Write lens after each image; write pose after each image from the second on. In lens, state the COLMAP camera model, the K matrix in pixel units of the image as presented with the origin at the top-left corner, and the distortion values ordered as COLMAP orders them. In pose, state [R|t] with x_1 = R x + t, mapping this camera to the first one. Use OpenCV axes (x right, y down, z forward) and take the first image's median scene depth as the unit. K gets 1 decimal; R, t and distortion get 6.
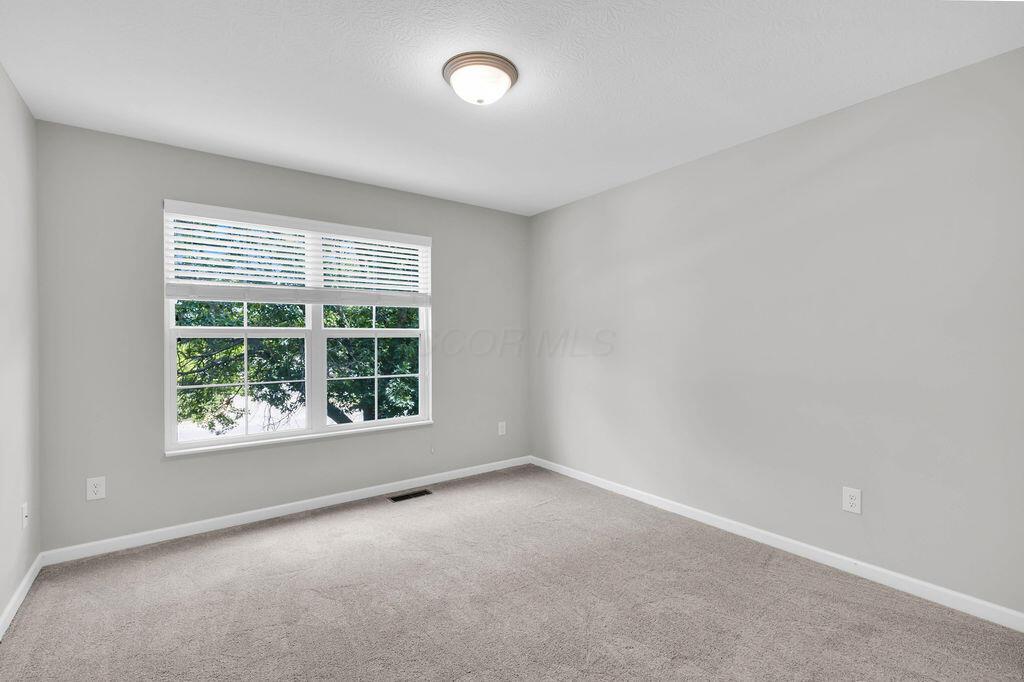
lens RADIAL K [[465.7, 0, 516.1], [0, 465.7, 341.4], [0, 0, 1]] dist [0.001878, 0.000486]
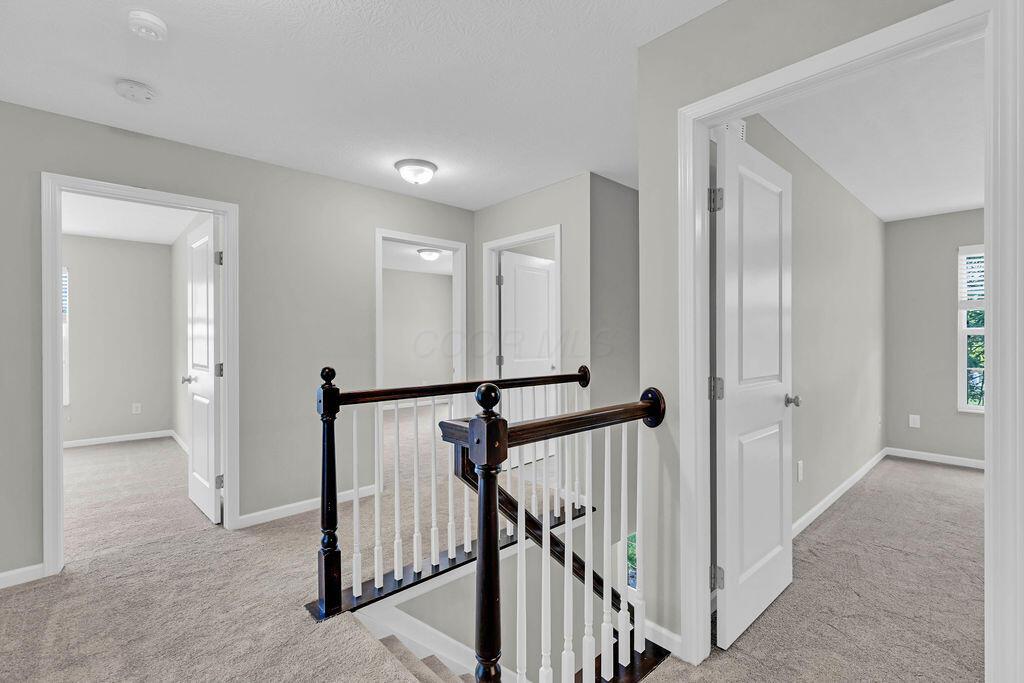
lens RADIAL K [[465.7, 0, 516.0], [0, 465.7, 341.9], [0, 0, 1]] dist [0.001878, 0.000486]
pose [[0.099511, 0.006157, -0.995017, 0.682346], [-0.003555, 0.999977, 0.005832, 0.008935], [0.995030, 0.002957, 0.099531, -0.655618]]
